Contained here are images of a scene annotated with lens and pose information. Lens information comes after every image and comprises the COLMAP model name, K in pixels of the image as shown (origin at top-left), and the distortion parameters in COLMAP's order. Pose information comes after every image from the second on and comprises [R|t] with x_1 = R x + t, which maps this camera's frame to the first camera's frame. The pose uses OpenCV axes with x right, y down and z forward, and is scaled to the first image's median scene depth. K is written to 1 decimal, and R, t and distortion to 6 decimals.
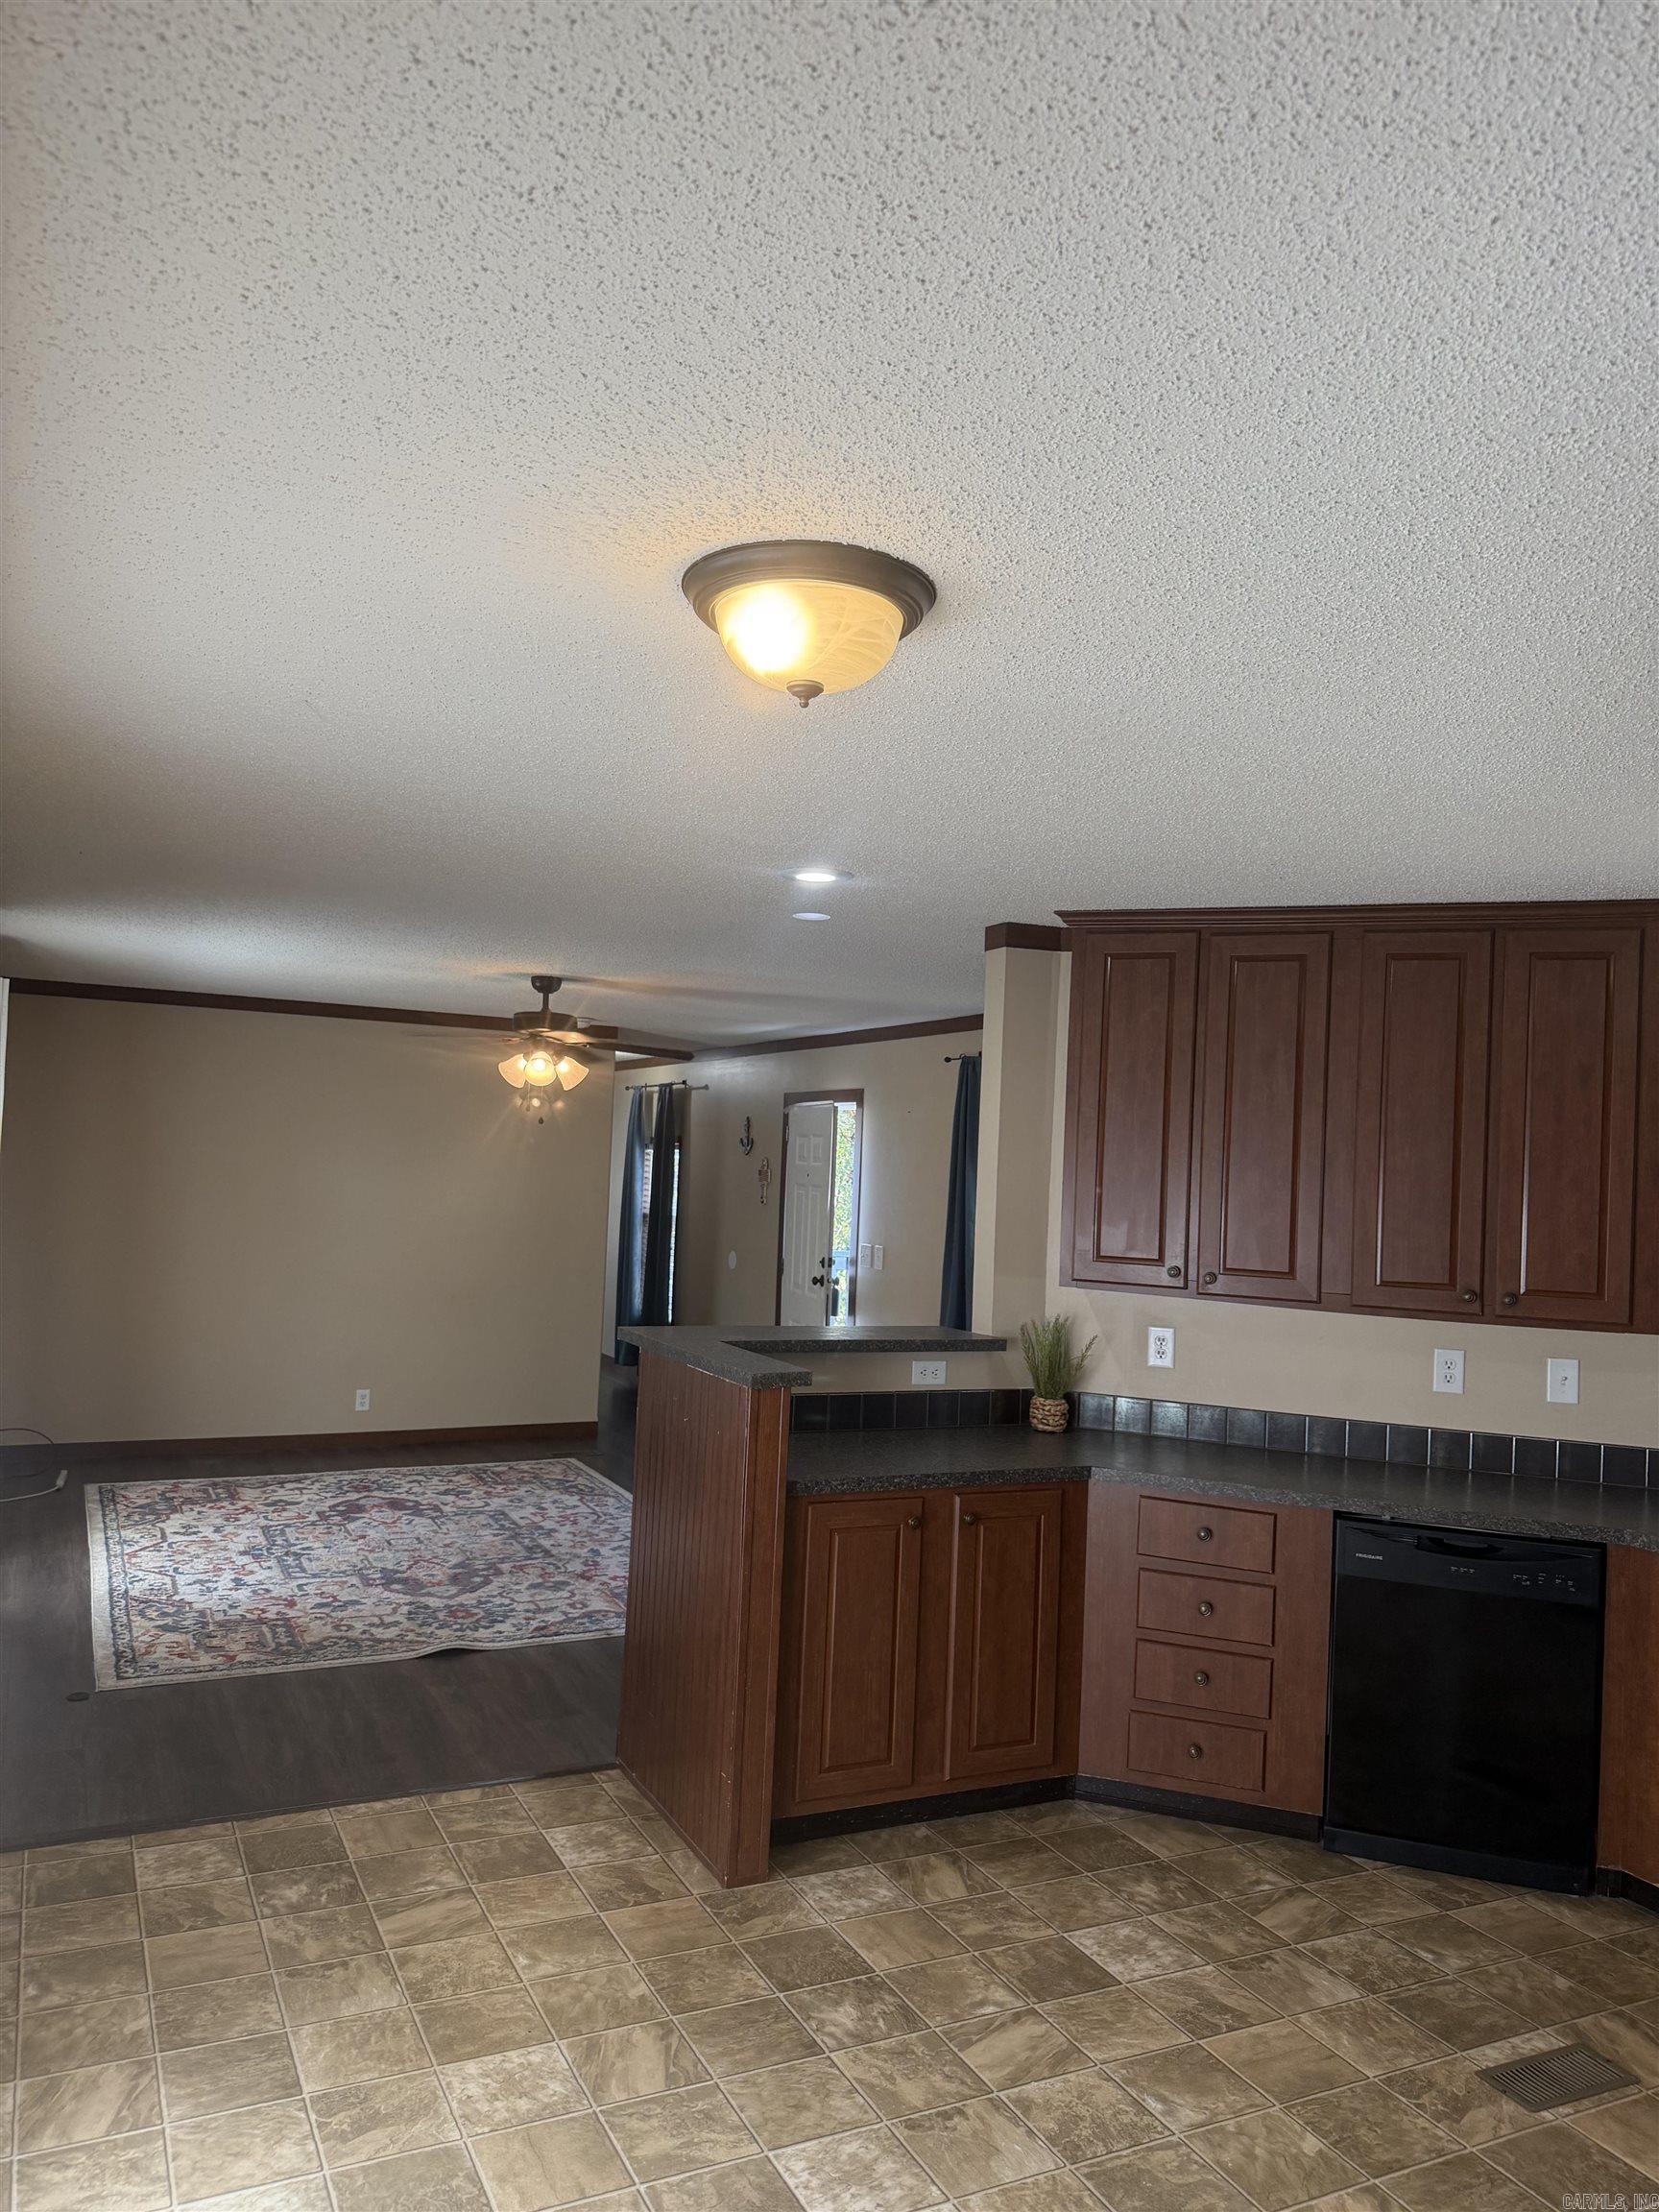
lens RADIAL K [[1615.2, 0, 832.5], [0, 1615.2, 1132.5], [0, 0, 1]] dist [0.085190, -0.092882]
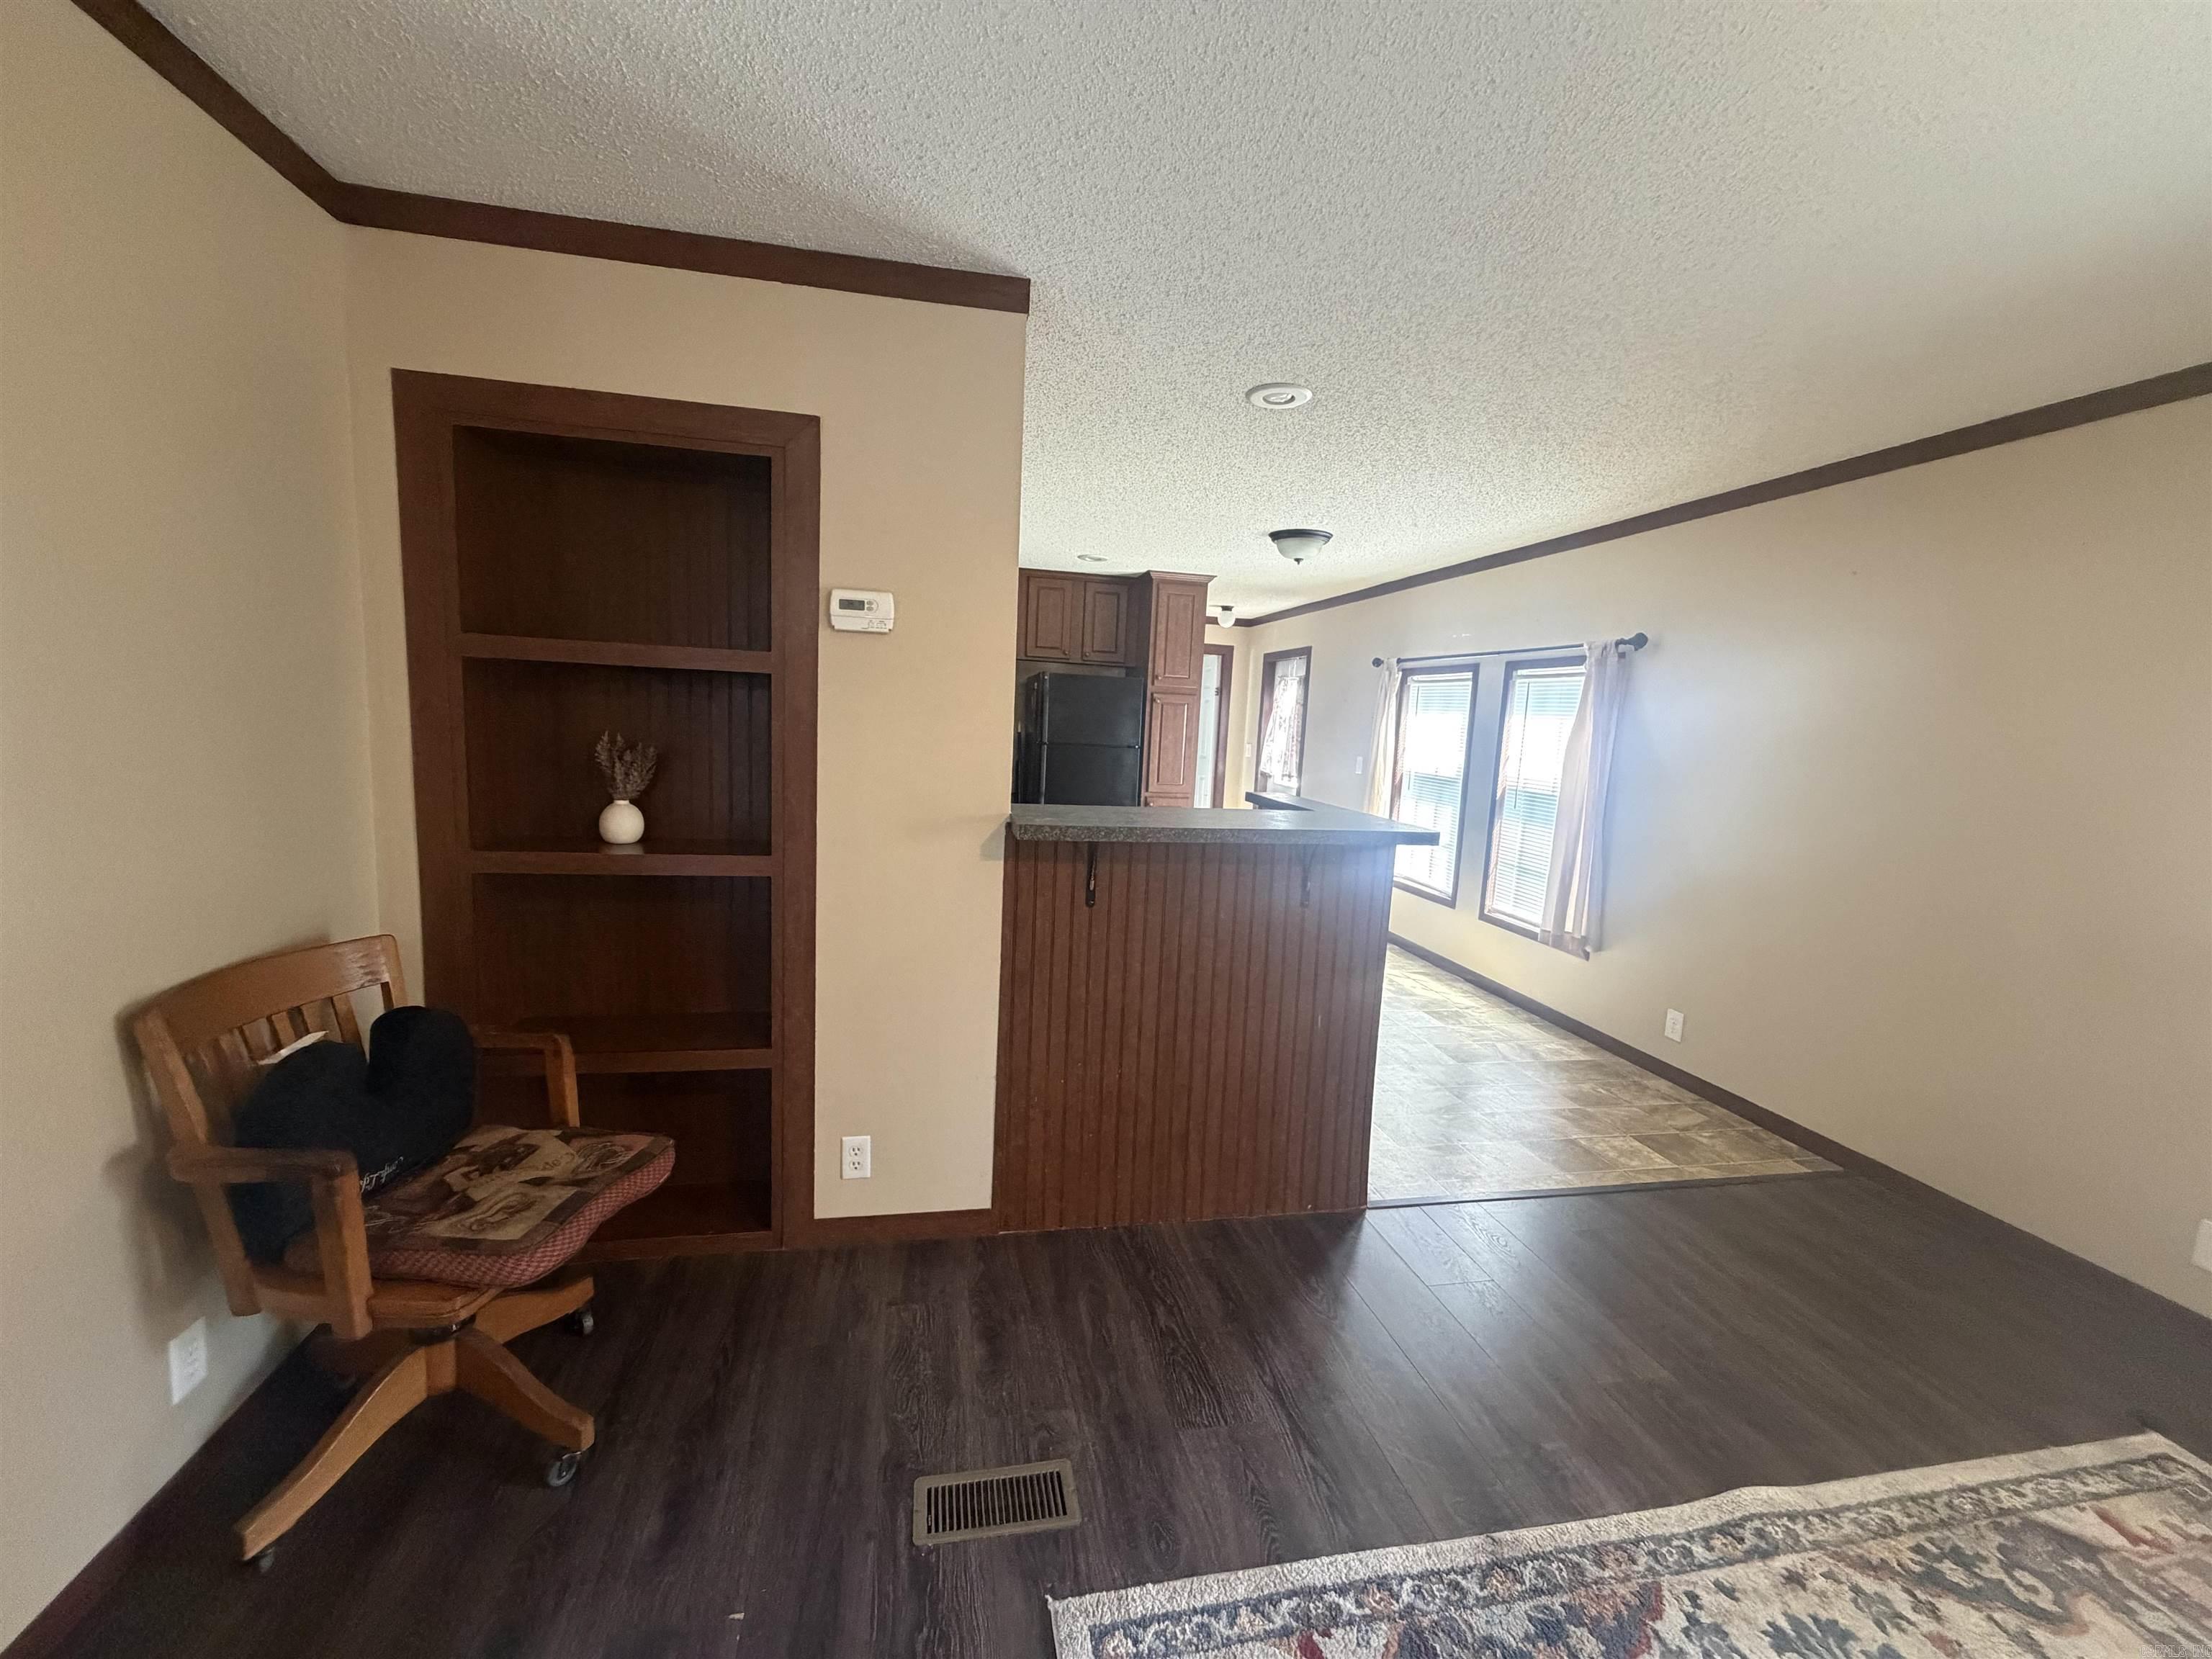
lens RADIAL K [[892.1, 0, 1106.0], [0, 892.1, 829.5], [0, 0, 1]] dist [0.001893, 0.000148]
pose [[-0.965625, -0.115889, 0.232676, -0.078643], [-0.089540, 0.988629, 0.120809, 0.084419], [-0.244031, 0.095822, -0.965022, 1.651485]]
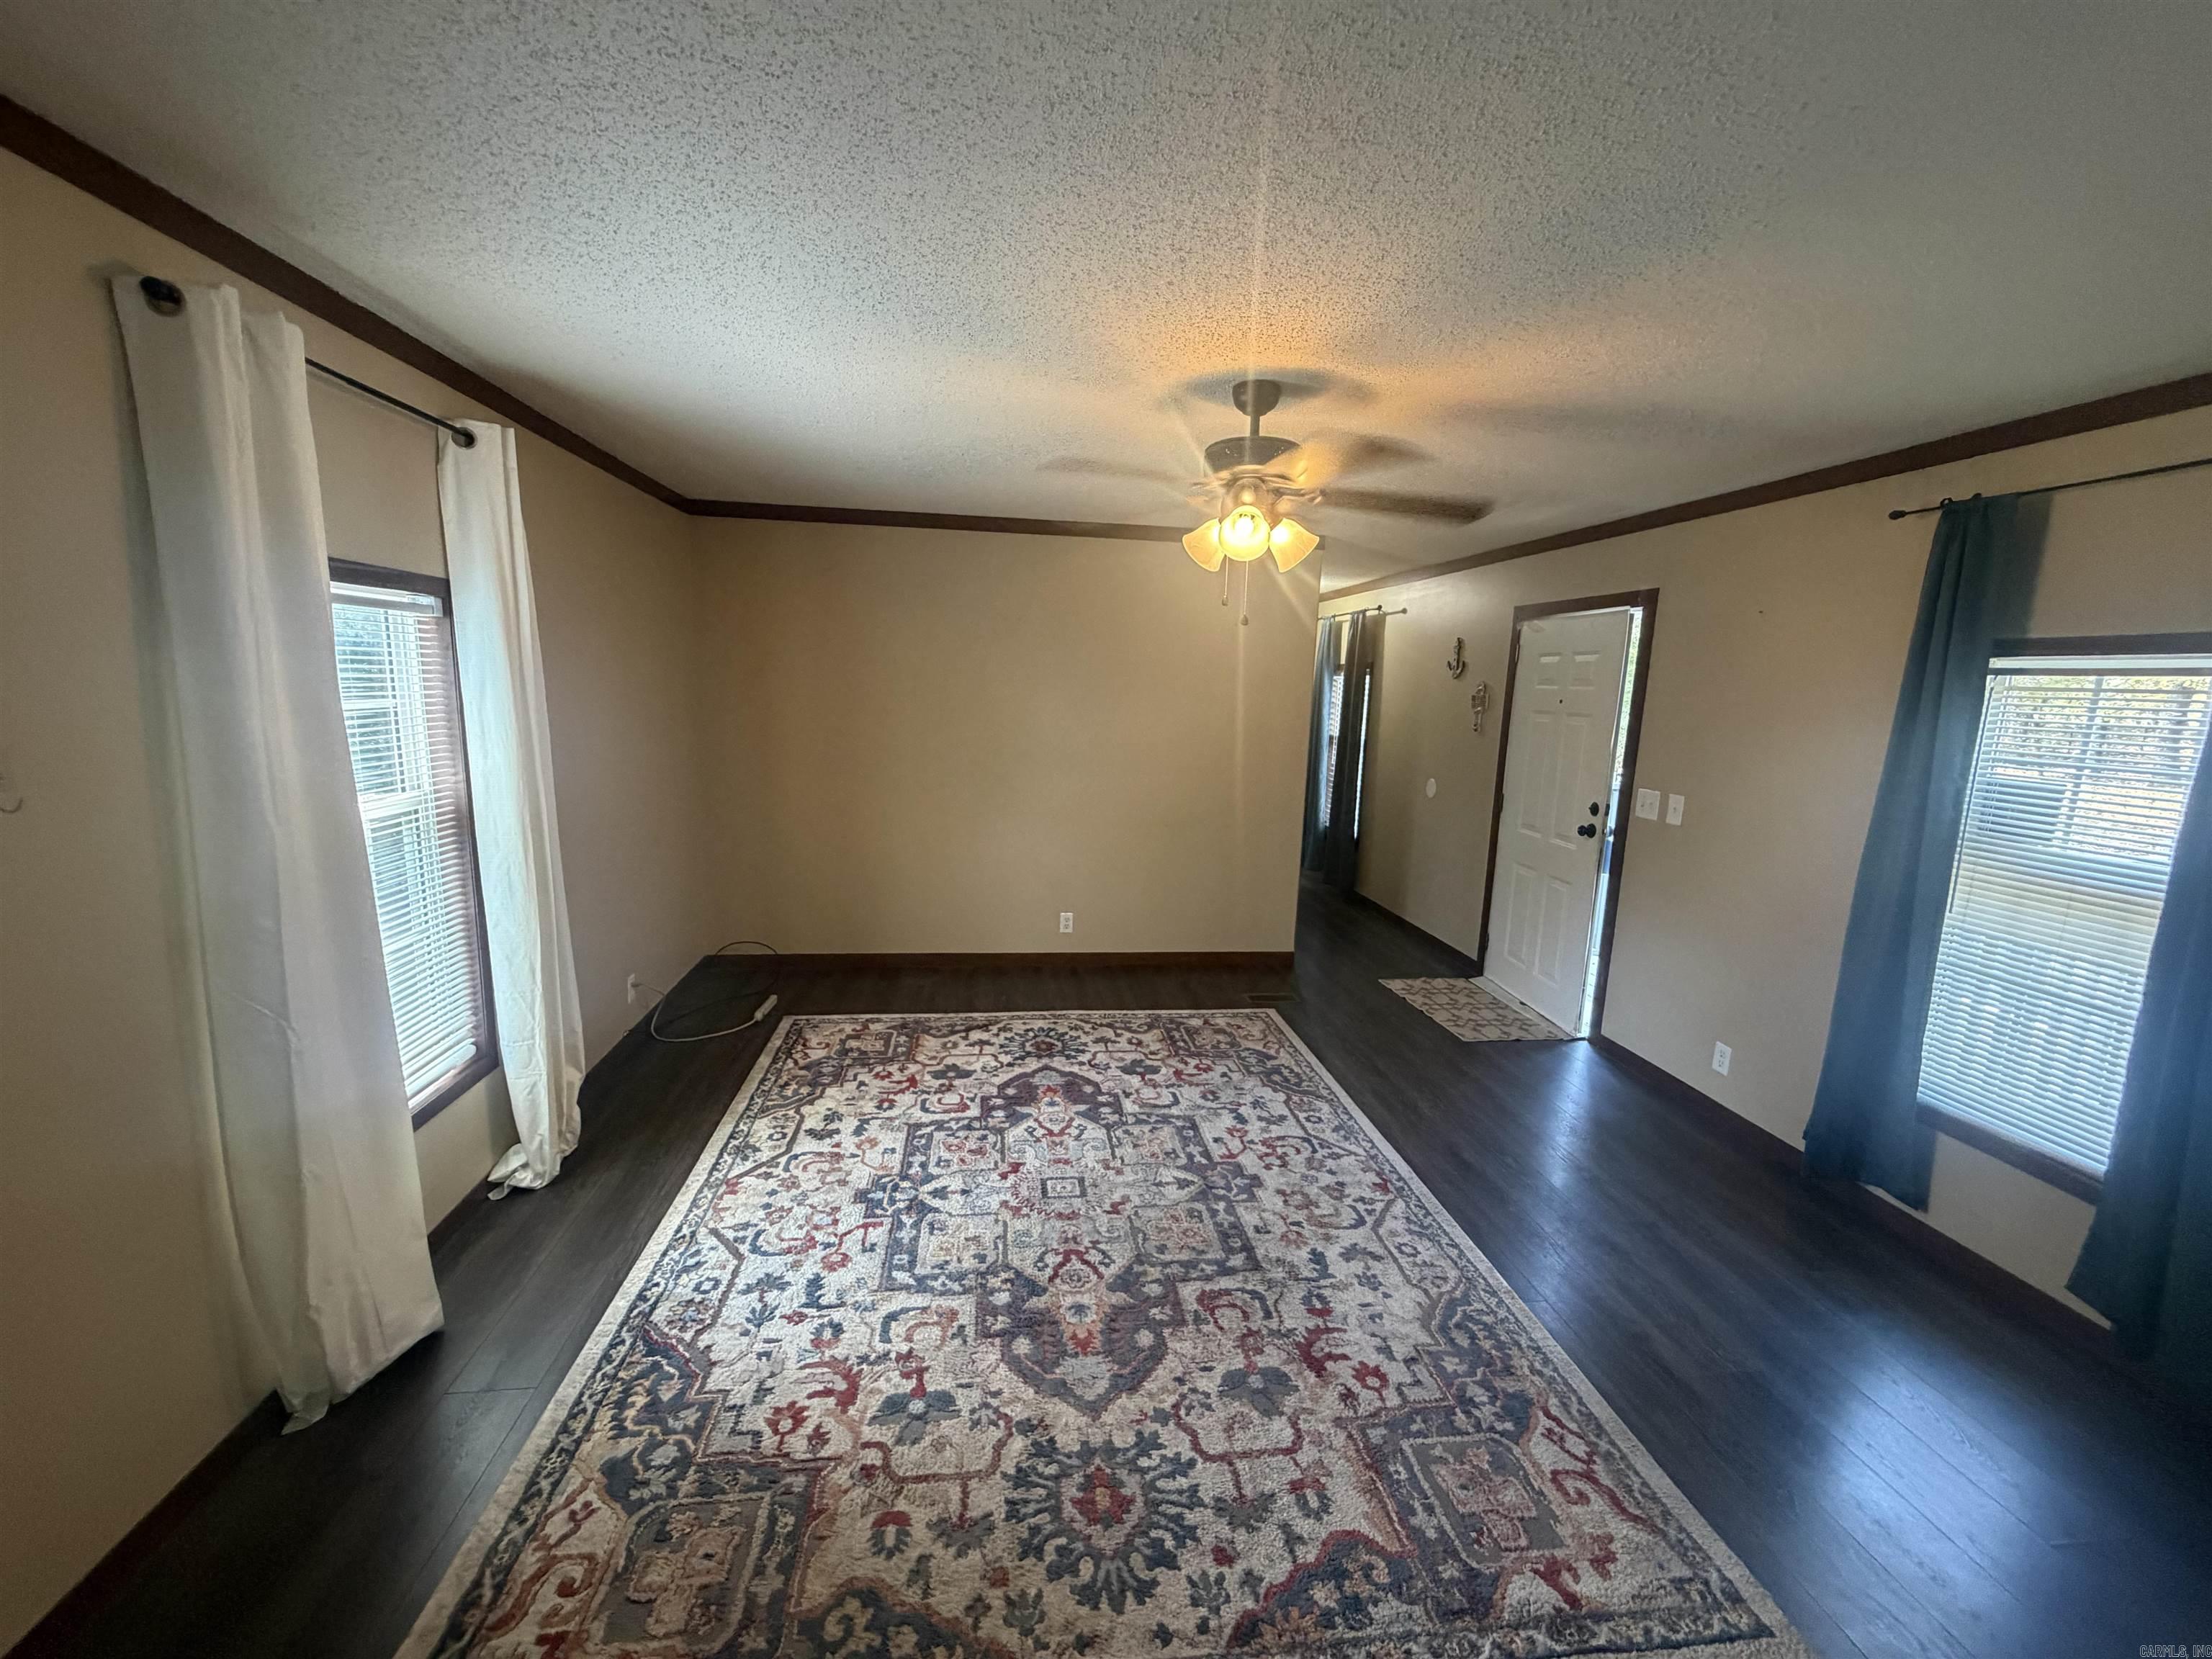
lens RADIAL K [[900.7, 0, 1106.0], [0, 900.7, 829.5], [0, 0, 1]] dist [0.000683, -0.000043]
pose [[0.949705, 0.046899, -0.309614, -0.189967], [0.005741, 0.985948, 0.166957, 0.024037], [0.313094, -0.160337, 0.936090, 1.001150]]
